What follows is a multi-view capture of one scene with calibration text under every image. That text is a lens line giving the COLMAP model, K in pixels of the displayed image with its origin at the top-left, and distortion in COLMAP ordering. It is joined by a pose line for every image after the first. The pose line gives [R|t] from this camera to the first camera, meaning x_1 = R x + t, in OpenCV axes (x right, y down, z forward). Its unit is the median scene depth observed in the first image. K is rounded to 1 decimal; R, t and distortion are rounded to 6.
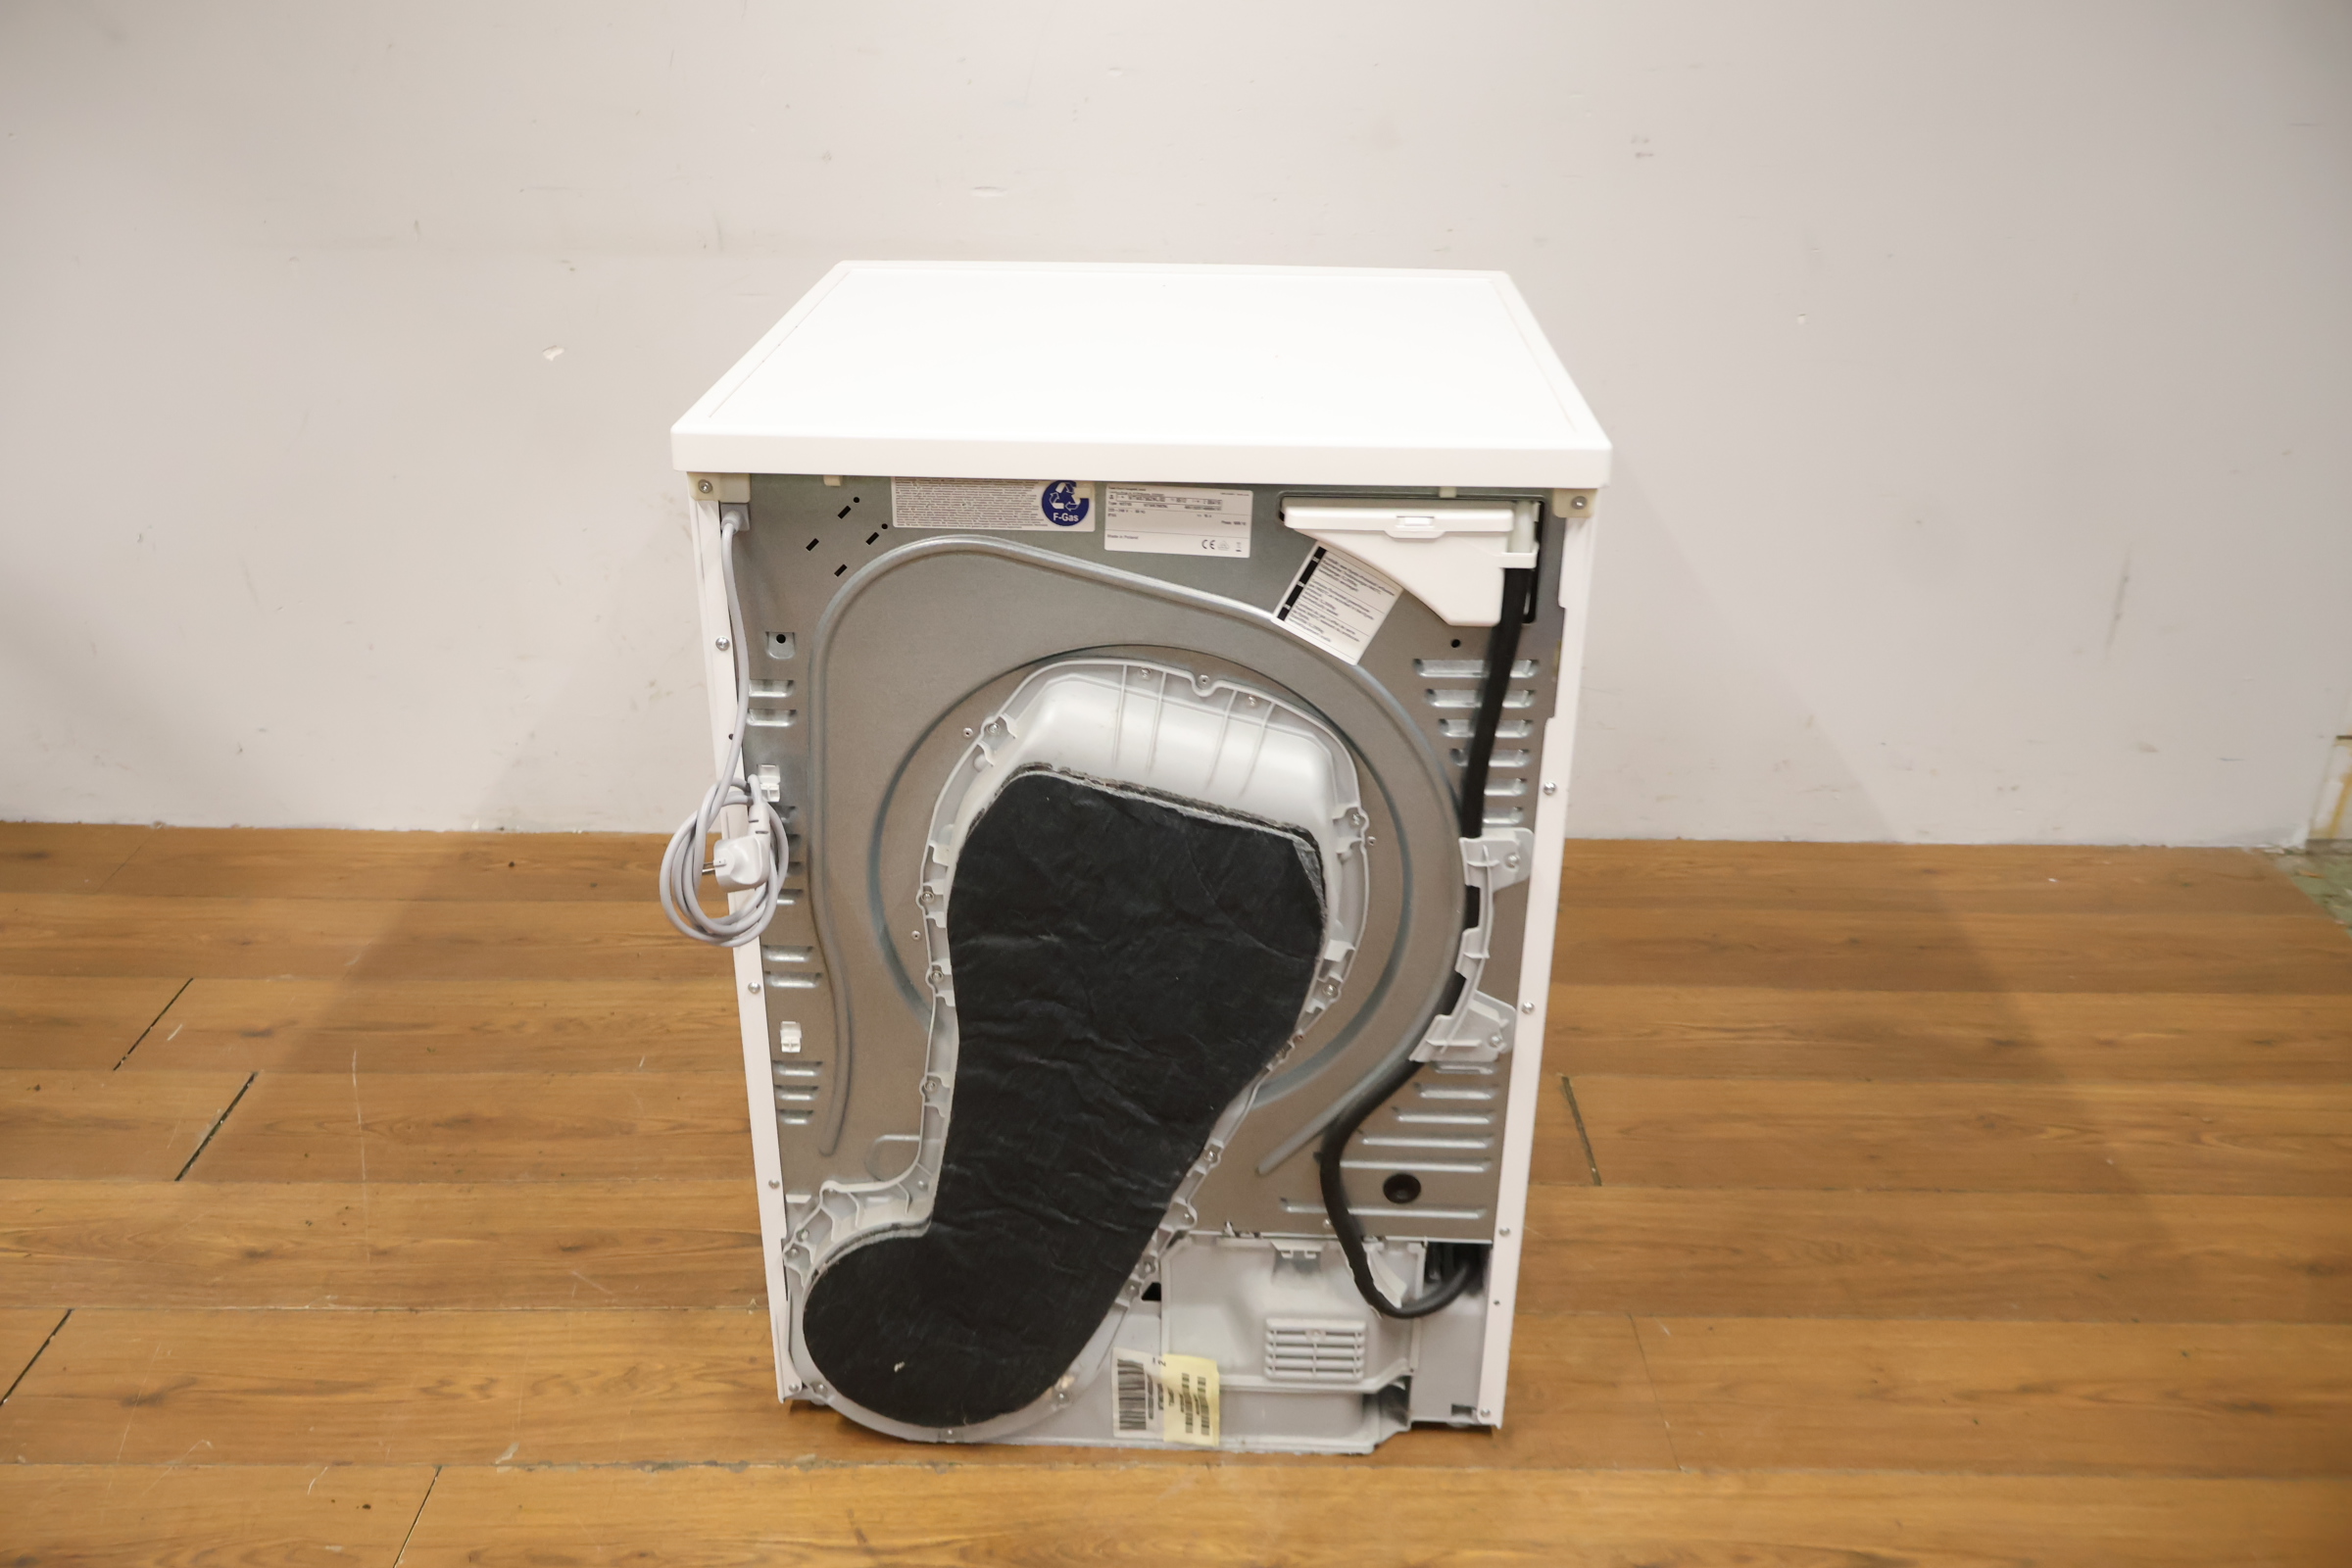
lens RADIAL K [[2007.7, 0, 1176.4], [0, 2007.7, 790.2], [0, 0, 1]] dist [-0.002174, -0.000103]
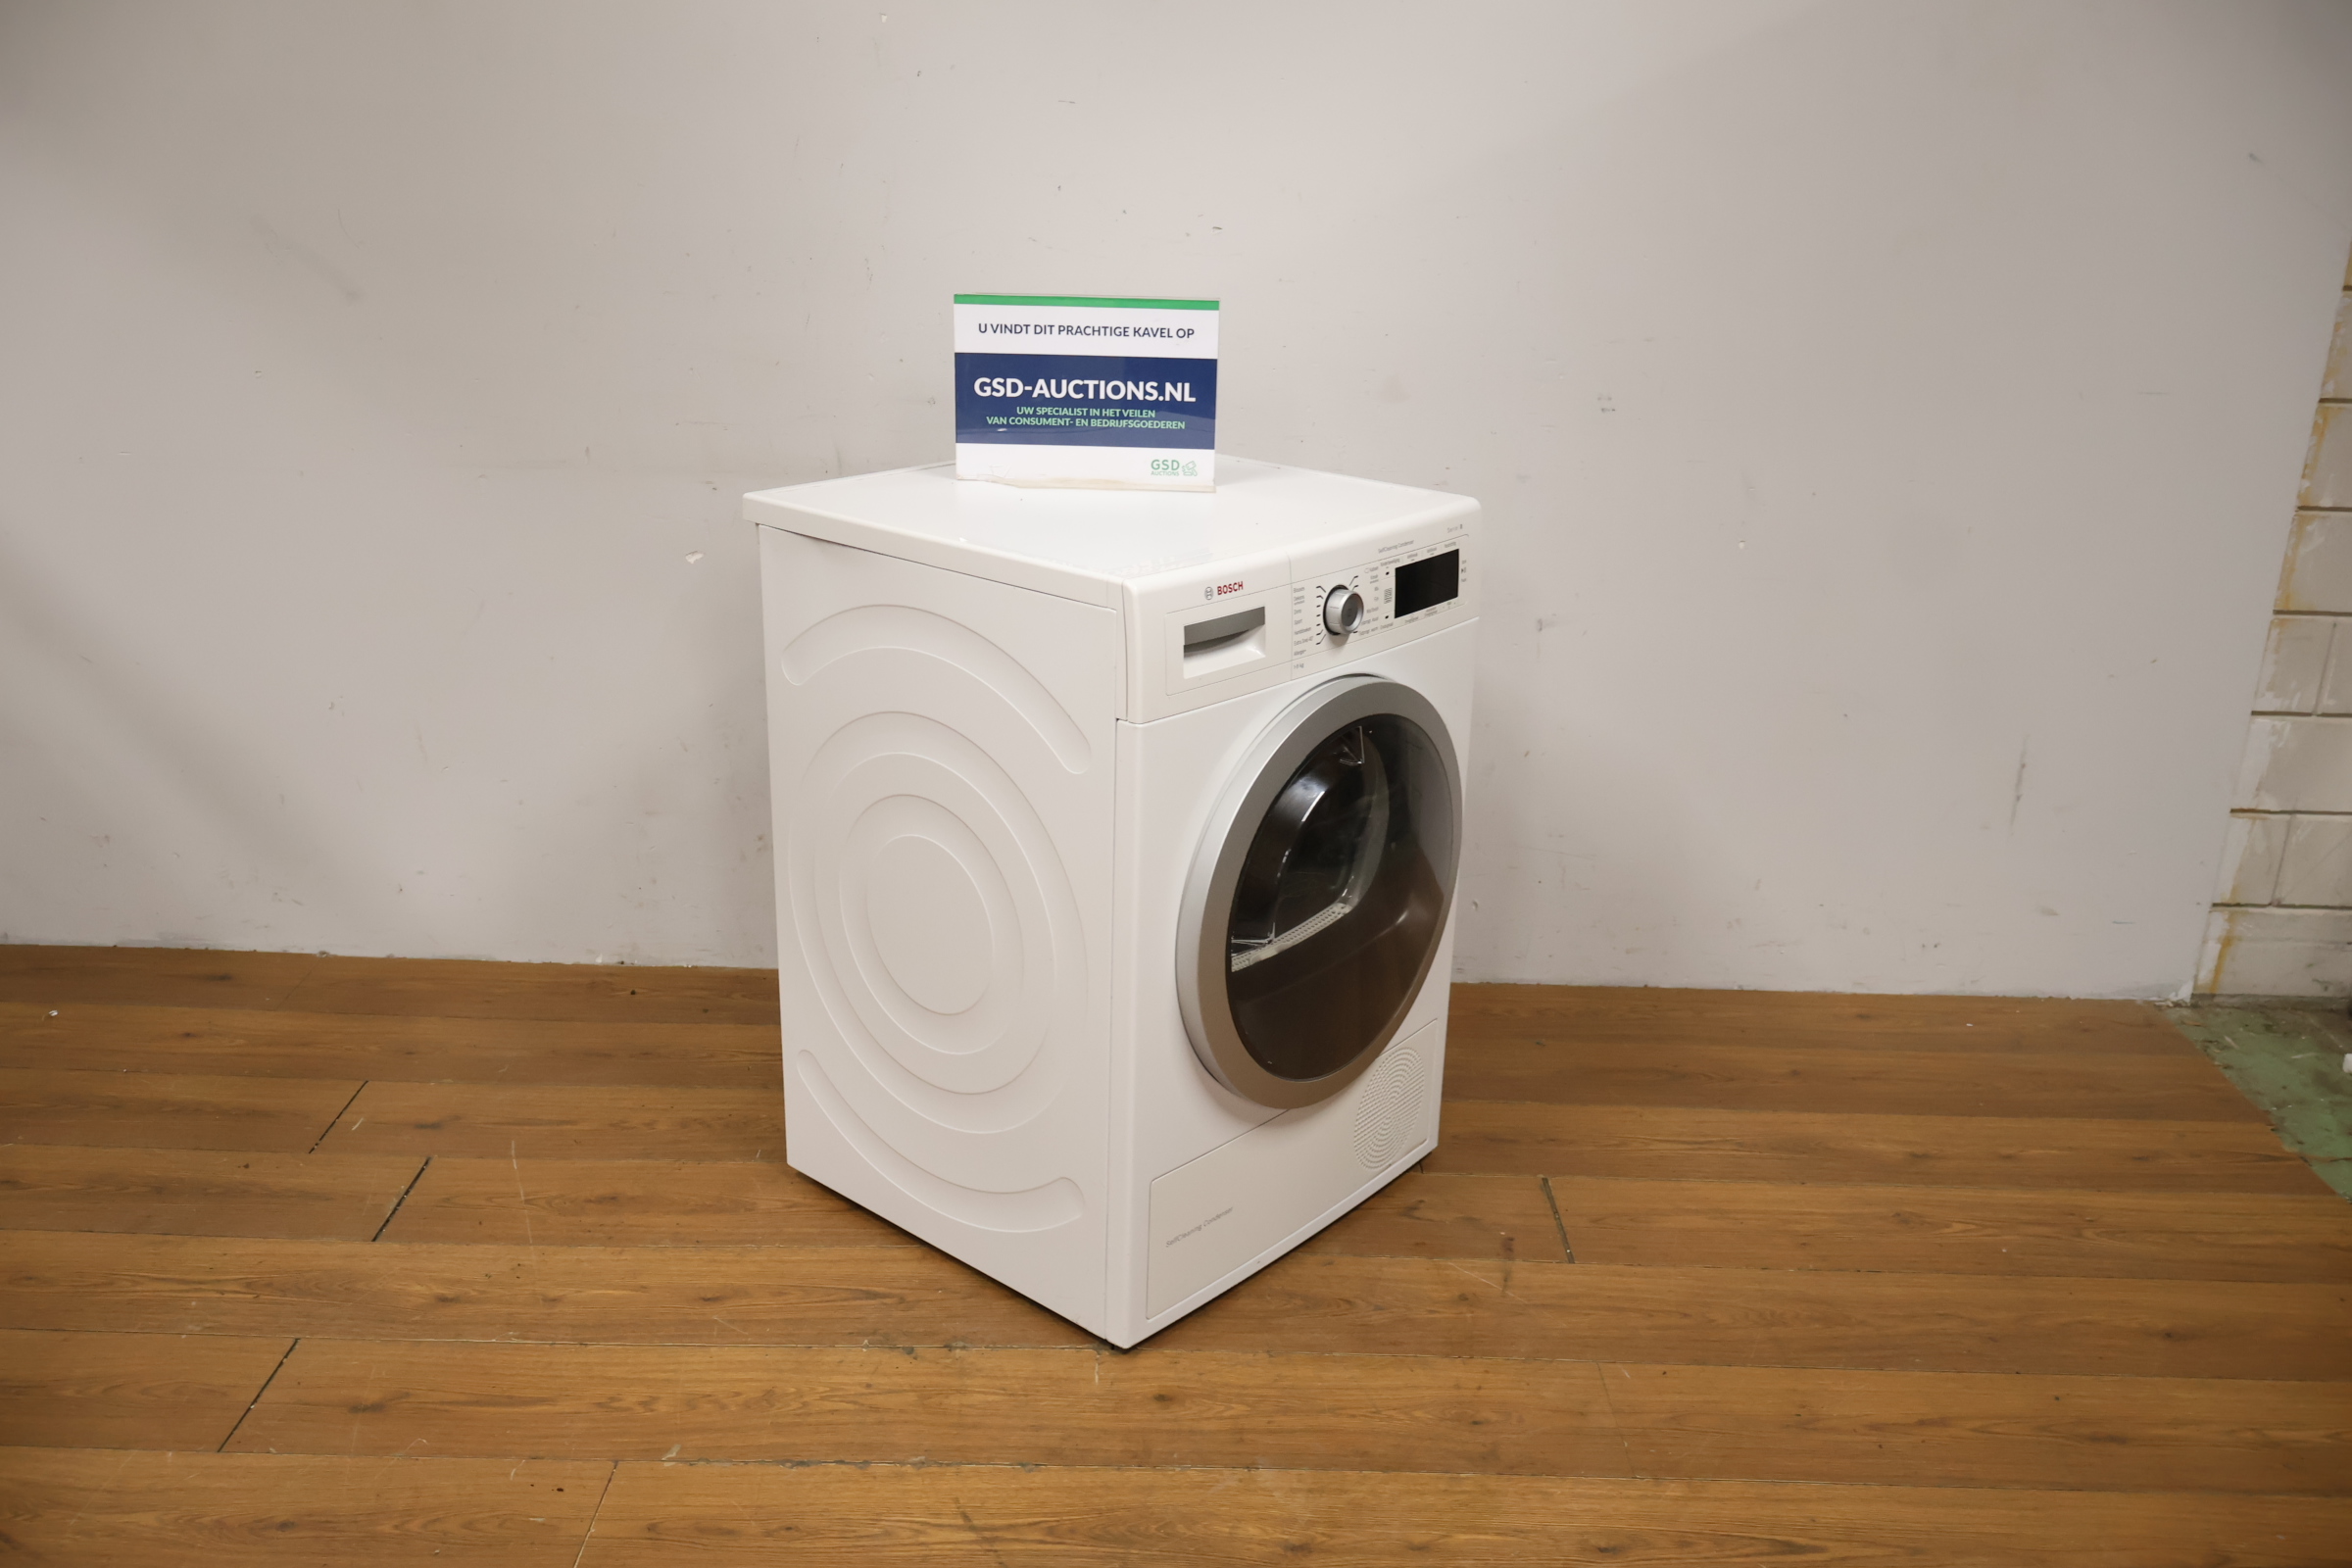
lens RADIAL K [[2019.7, 0, 1177.2], [0, 2019.7, 776.9], [0, 0, 1]] dist [-0.005896, 0.004034]
pose [[0.999893, 0.014556, 0.001714, -0.030802], [-0.014302, 0.994579, -0.102994, 0.039412], [-0.003204, 0.102959, 0.994680, -0.226070]]
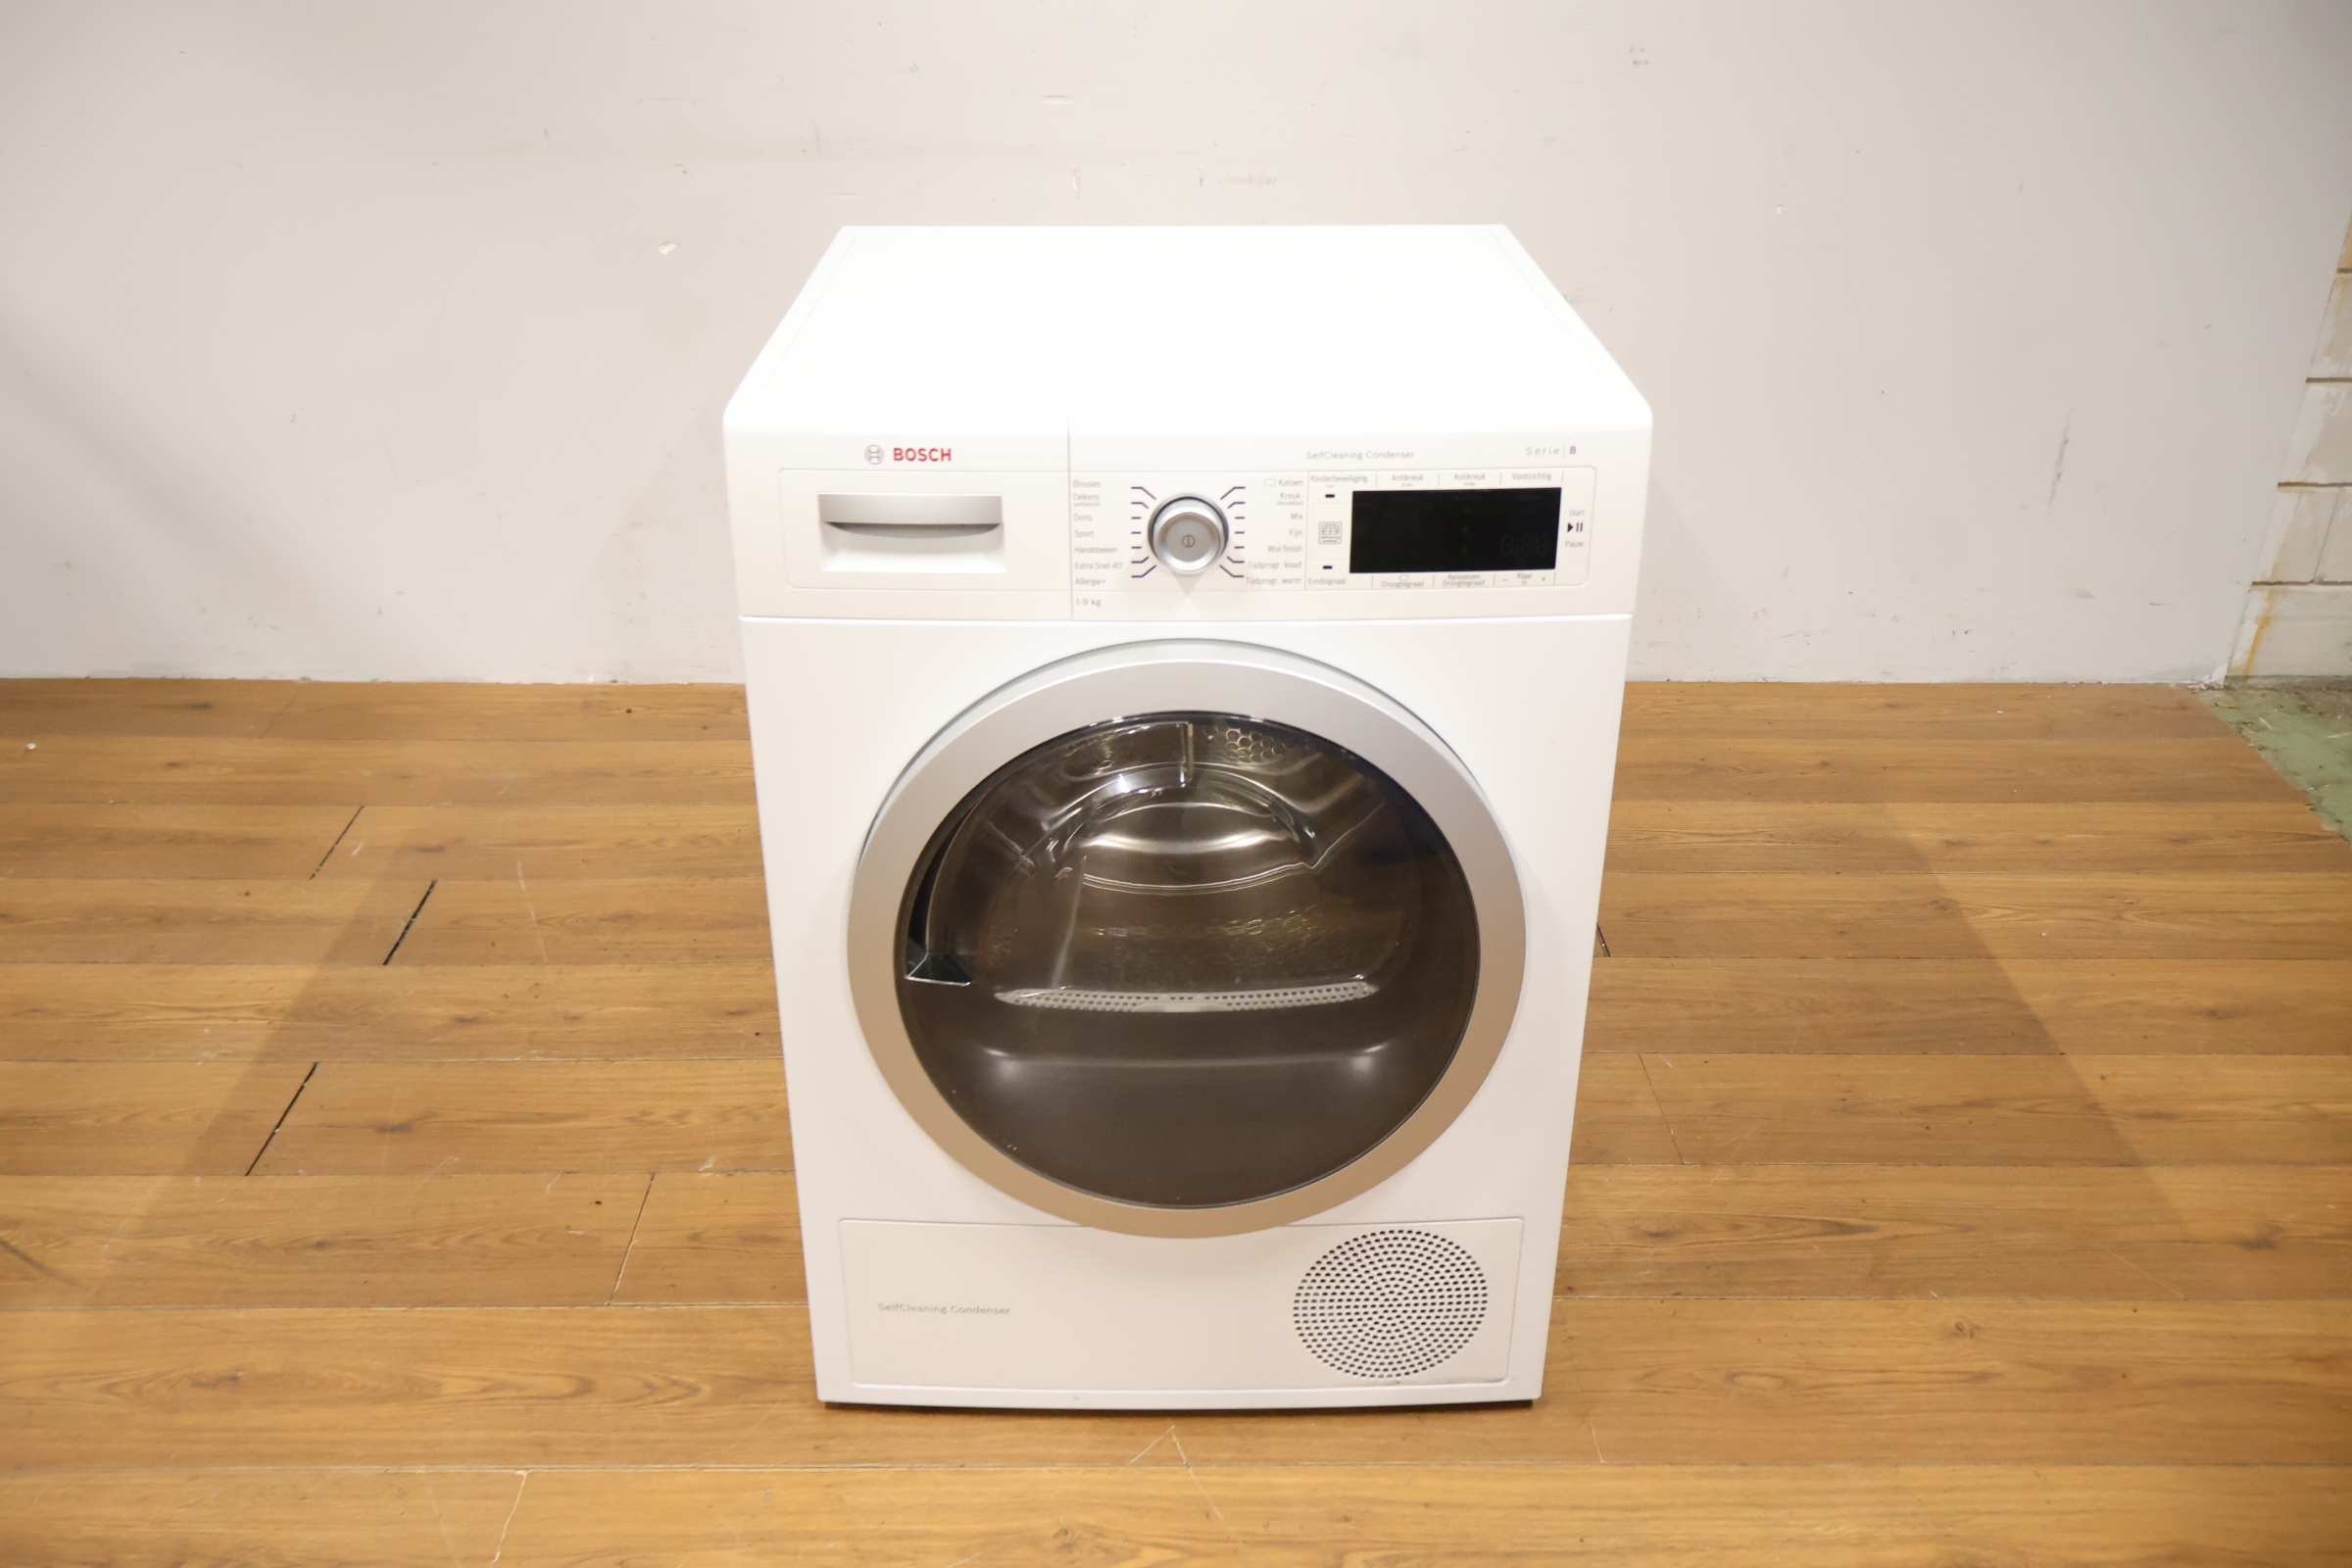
lens RADIAL K [[2015.0, 0, 1159.5], [0, 2015.0, 785.4], [0, 0, 1]] dist [0.001286, -0.002573]
pose [[0.999899, -0.009467, 0.010598, -0.064797], [0.009079, 0.999308, 0.036065, 0.055512], [-0.010932, -0.035965, 0.999293, -0.173343]]
